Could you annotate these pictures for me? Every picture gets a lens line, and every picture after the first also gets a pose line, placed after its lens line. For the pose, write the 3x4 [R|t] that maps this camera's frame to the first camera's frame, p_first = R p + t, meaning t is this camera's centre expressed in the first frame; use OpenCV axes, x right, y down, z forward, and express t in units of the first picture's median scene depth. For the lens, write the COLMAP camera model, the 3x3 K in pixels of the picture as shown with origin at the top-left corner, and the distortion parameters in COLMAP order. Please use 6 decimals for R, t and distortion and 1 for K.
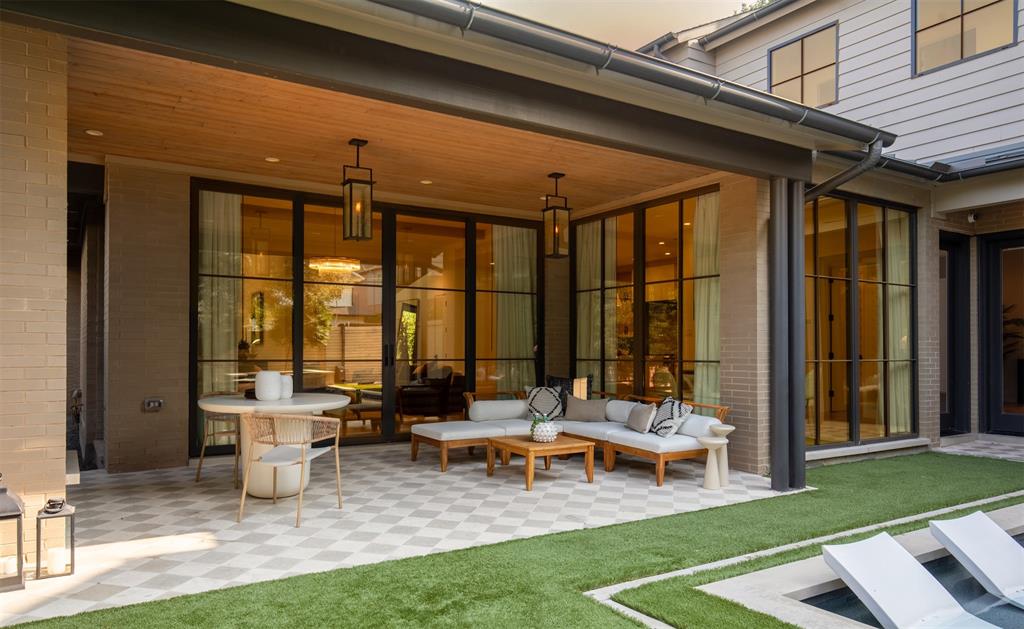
lens RADIAL K [[708.2, 0, 520.8], [0, 708.2, 320.2], [0, 0, 1]] dist [0.000149, 0.004986]
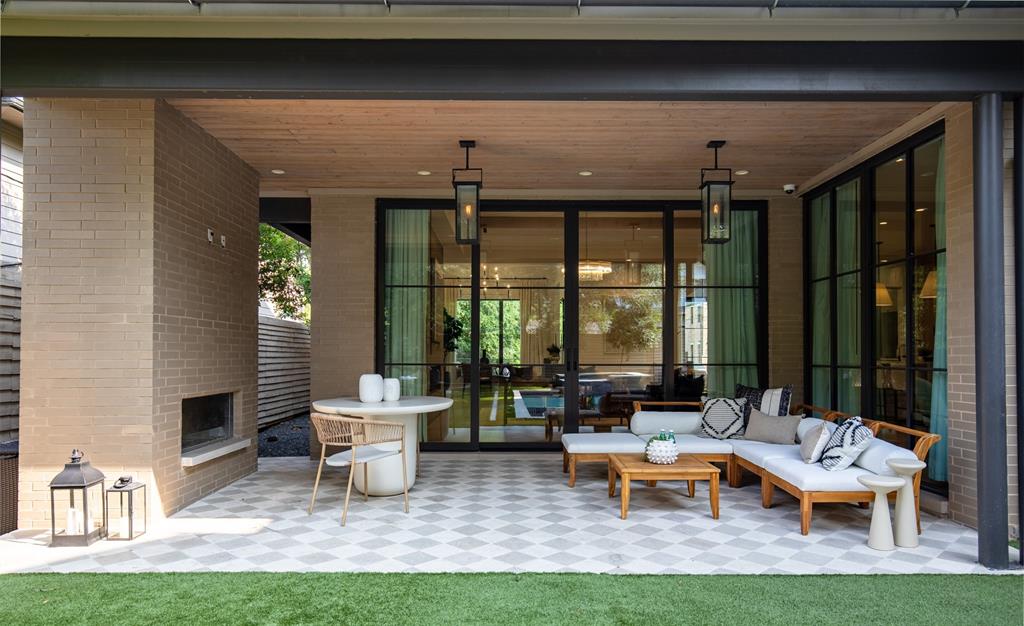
lens RADIAL K [[708.2, 0, 515.2], [0, 708.2, 316.4], [0, 0, 1]] dist [0.000149, 0.004986]
pose [[0.843535, -0.030371, -0.536216, 0.387002], [0.023229, 0.999529, -0.020071, 0.012240], [0.536572, 0.004475, 0.843842, 0.224354]]
